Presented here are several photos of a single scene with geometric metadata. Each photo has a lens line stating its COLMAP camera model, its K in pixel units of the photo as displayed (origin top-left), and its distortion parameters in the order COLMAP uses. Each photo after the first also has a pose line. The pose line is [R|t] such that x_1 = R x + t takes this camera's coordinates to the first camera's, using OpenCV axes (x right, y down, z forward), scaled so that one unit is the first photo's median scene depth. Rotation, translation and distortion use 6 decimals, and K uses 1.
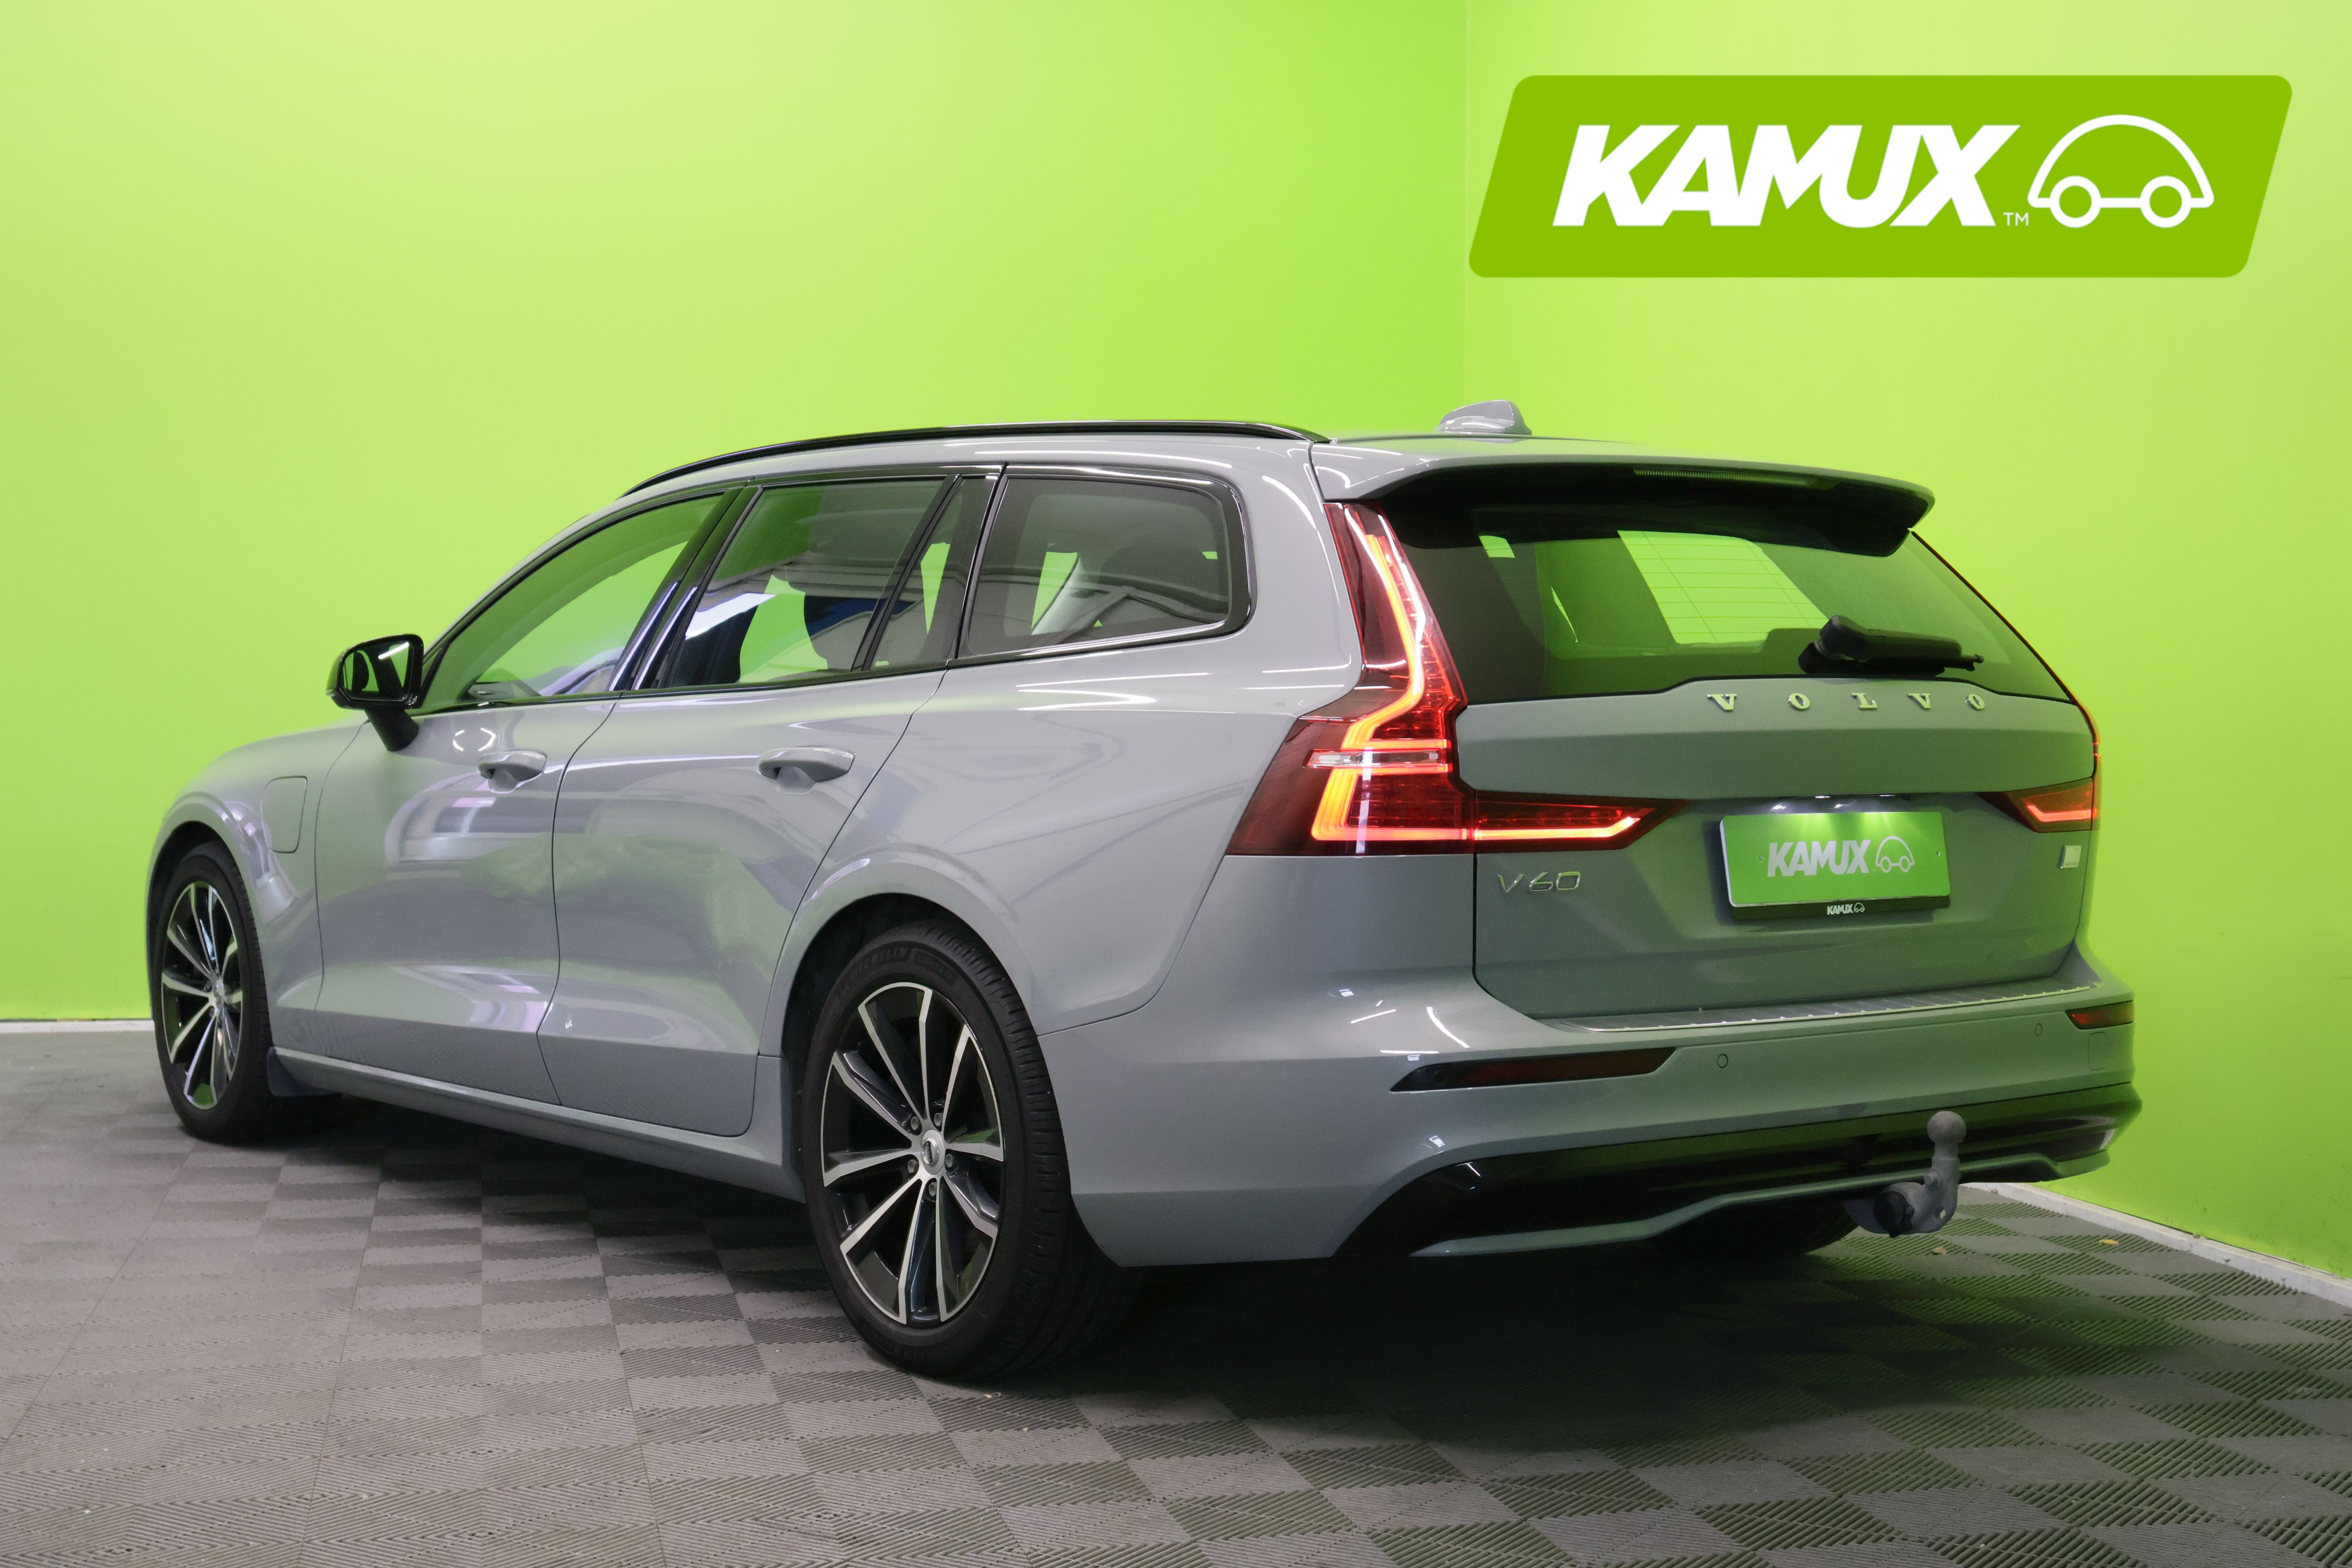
lens RADIAL K [[3187.6, 0, 1176.3], [0, 3187.6, 774.2], [0, 0, 1]] dist [0.037832, 0.000000]
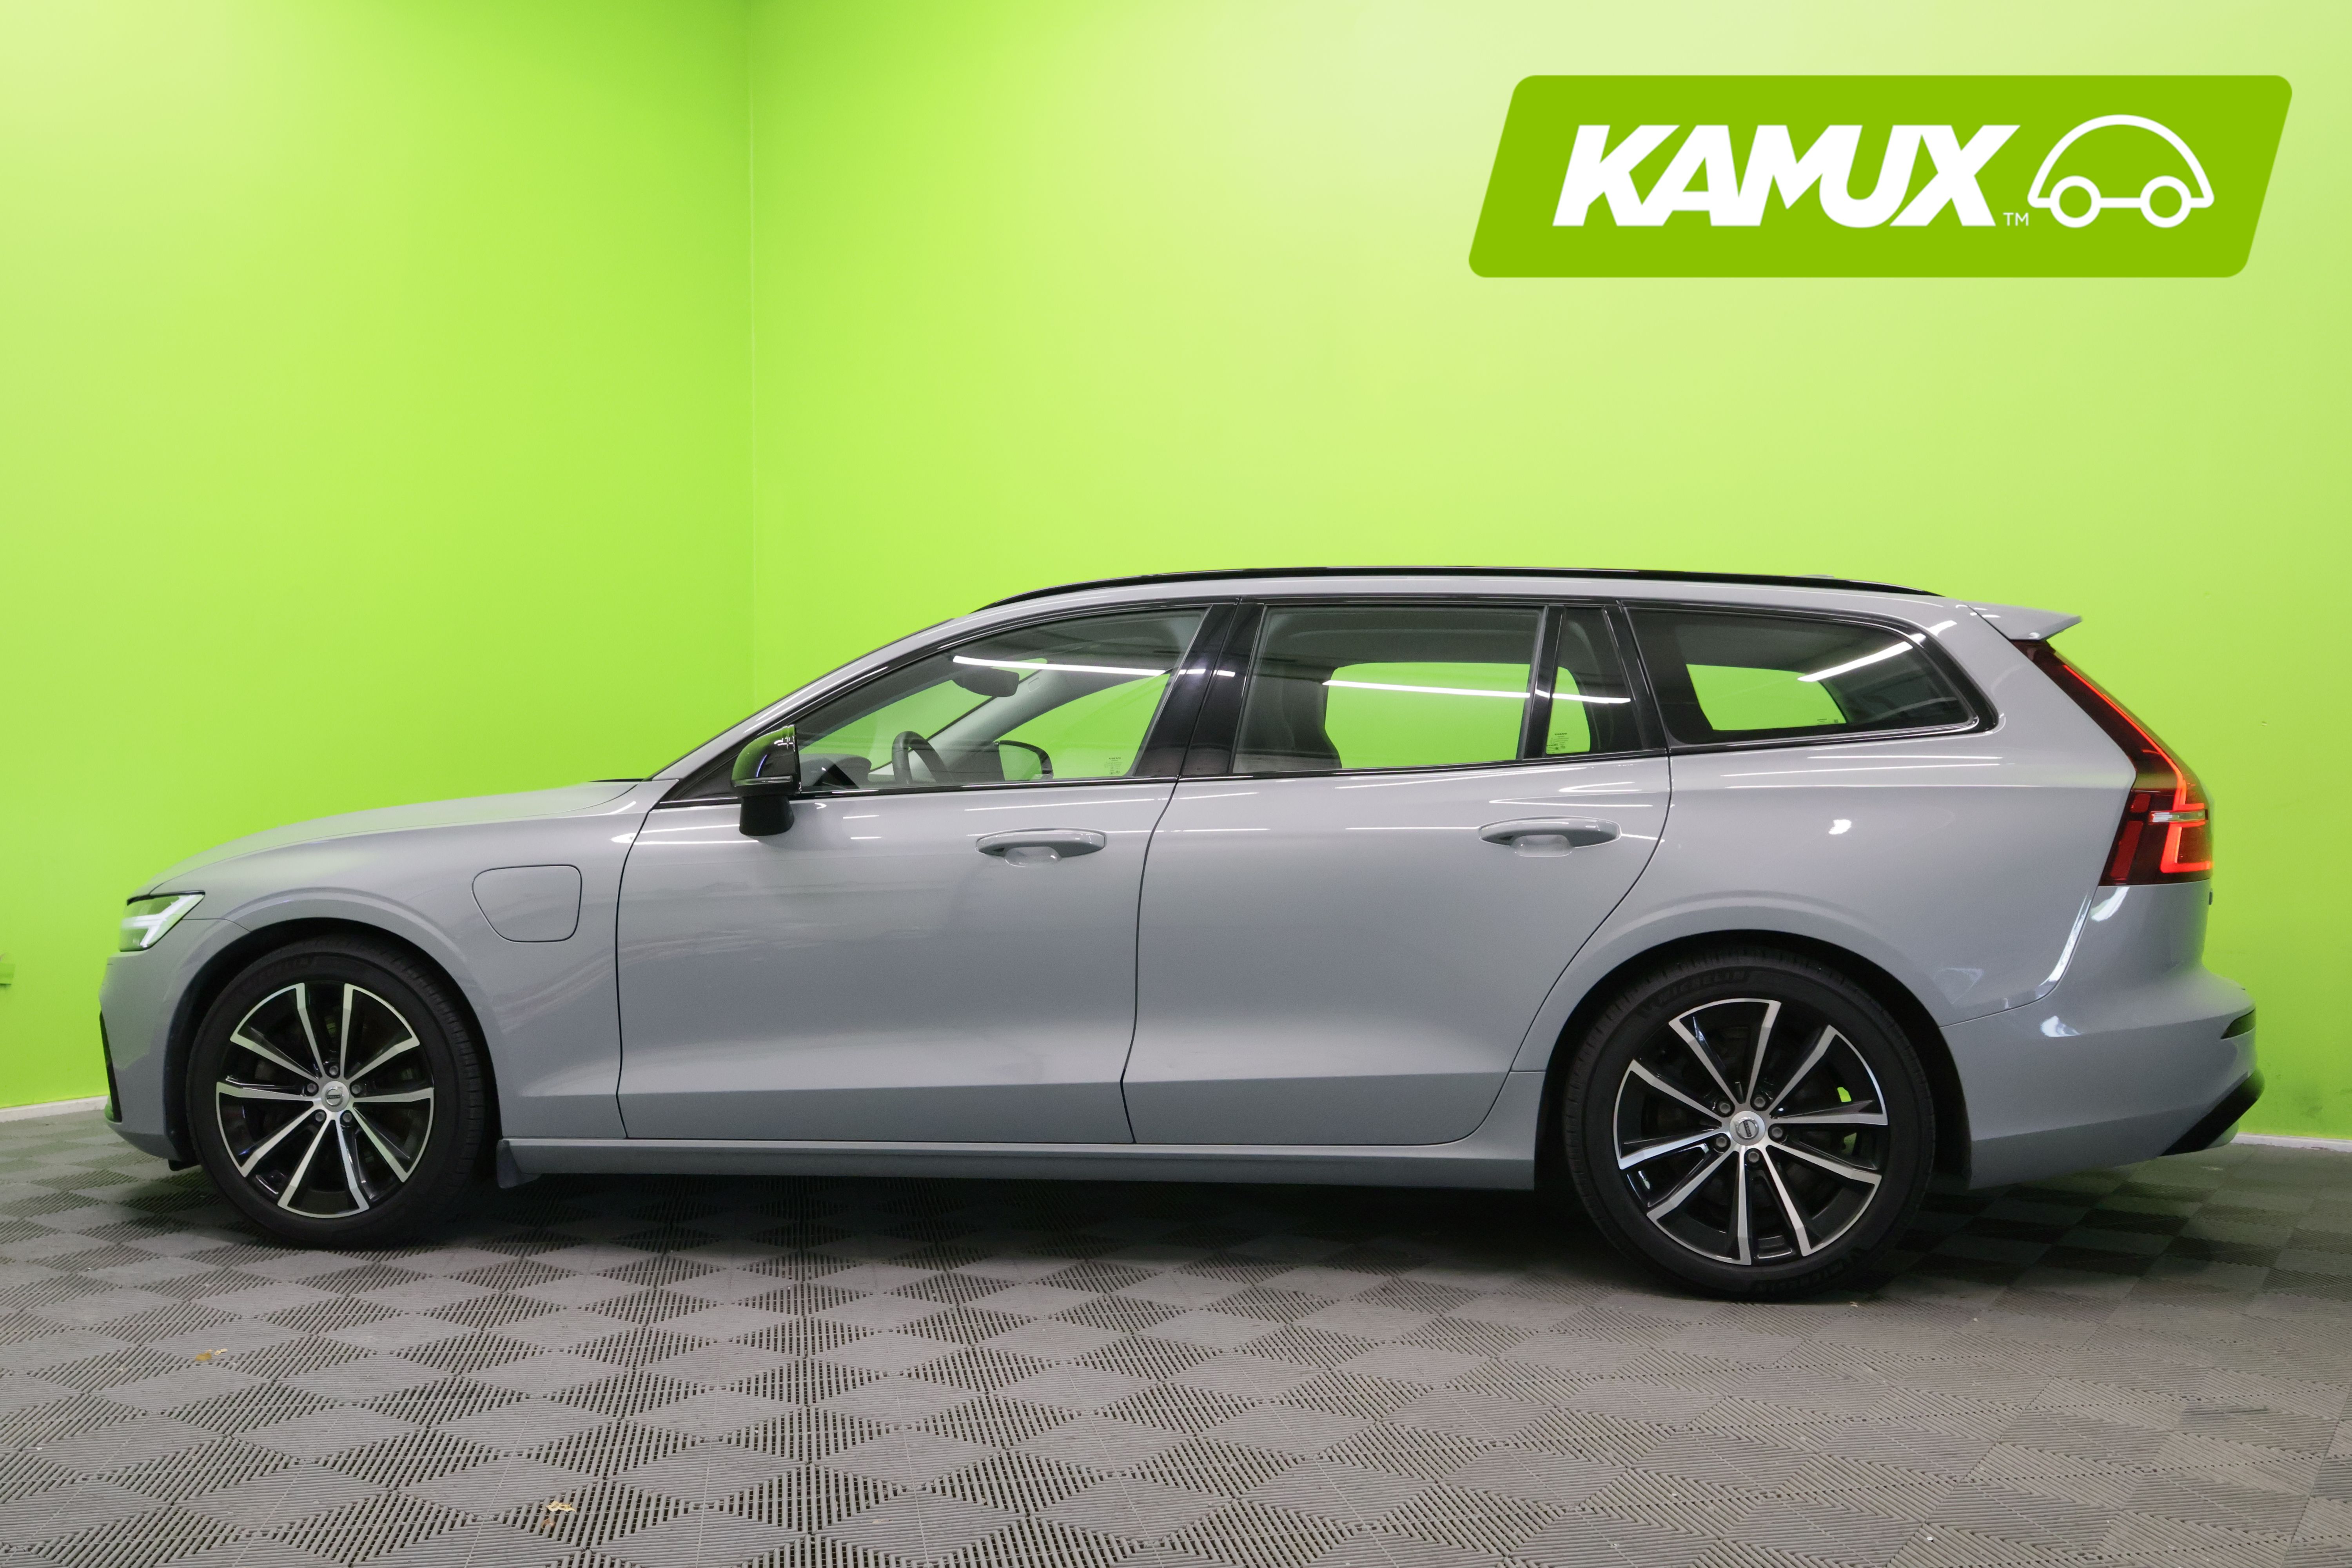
lens RADIAL K [[2328.7, 0, 1176.6], [0, 2328.7, 786.9], [0, 0, 1]] dist [0.013222, 0.000000]
pose [[0.738981, -0.008533, 0.673673, -0.859698], [0.025881, 0.999541, -0.015731, -0.011086], [-0.673229, 0.029060, 0.738862, 0.439544]]
